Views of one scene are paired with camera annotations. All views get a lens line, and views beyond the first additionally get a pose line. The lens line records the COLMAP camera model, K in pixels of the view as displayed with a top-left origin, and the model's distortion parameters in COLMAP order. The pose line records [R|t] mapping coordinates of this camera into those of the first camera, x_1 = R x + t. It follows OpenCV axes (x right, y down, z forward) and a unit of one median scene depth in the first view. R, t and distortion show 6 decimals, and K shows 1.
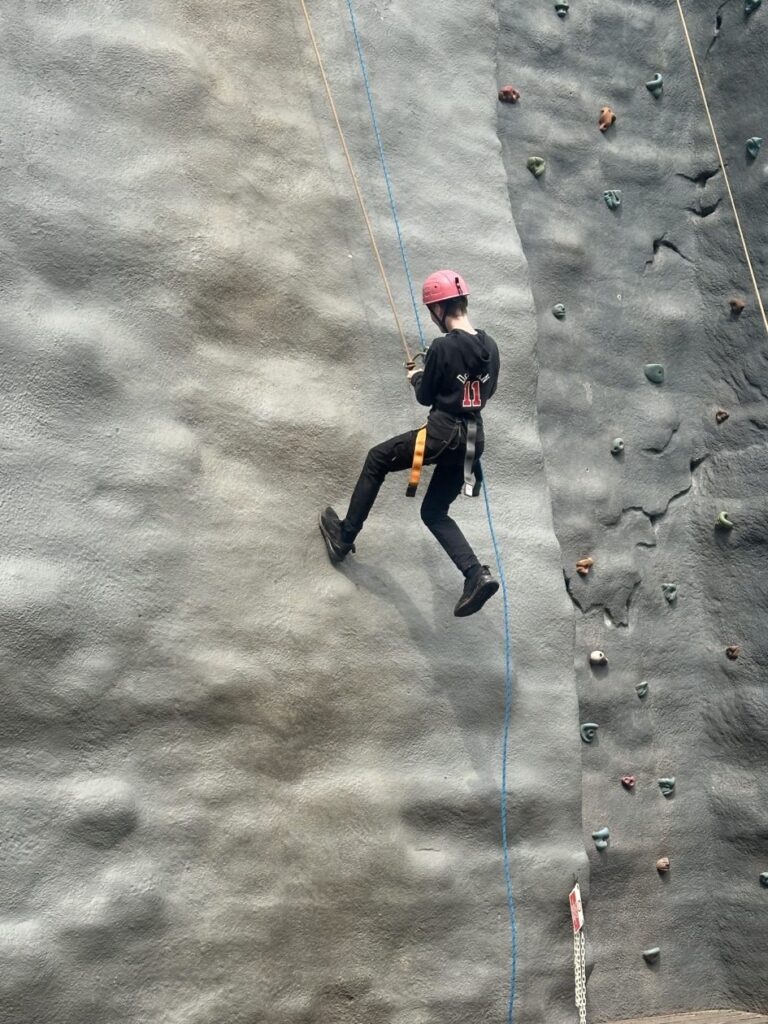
lens RADIAL K [[1879.7, 0, 384.4], [0, 1879.7, 512.8], [0, 0, 1]] dist [0.135264, 0.000000]
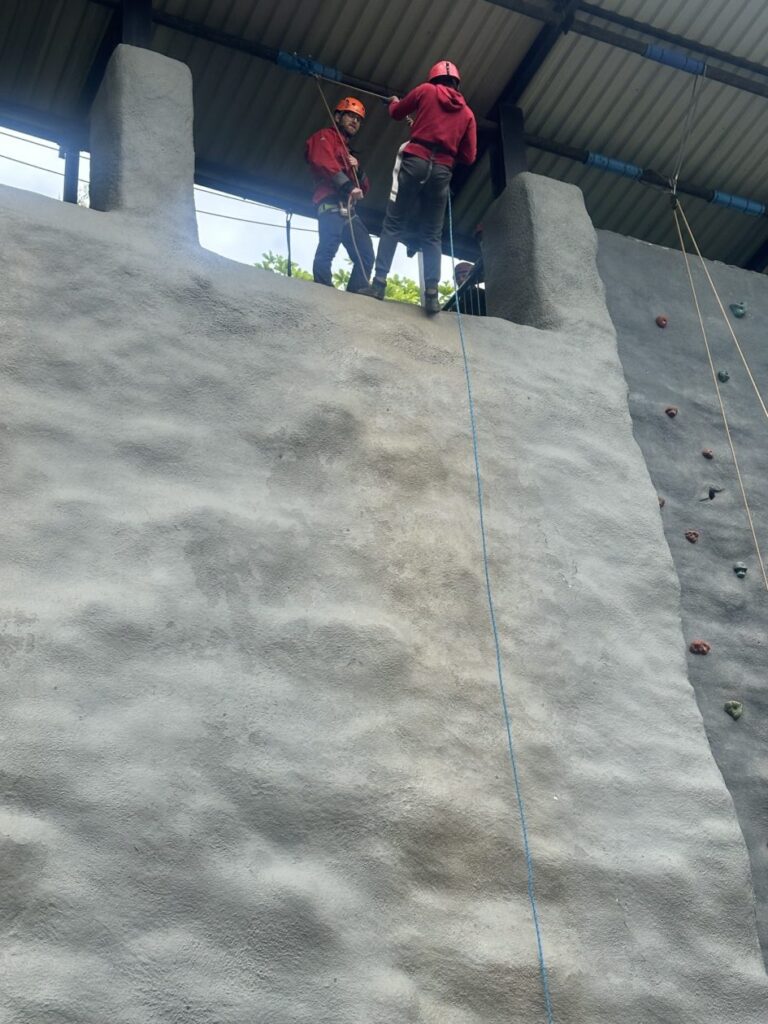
lens RADIAL K [[1590.3, 0, 382.0], [0, 1590.3, 511.3], [0, 0, 1]] dist [0.104139, 0.000000]
pose [[0.984081, -0.097604, -0.148518, 0.036147], [0.042886, 0.941413, -0.334518, 0.008645], [0.172467, 0.322823, 0.930613, 0.097031]]
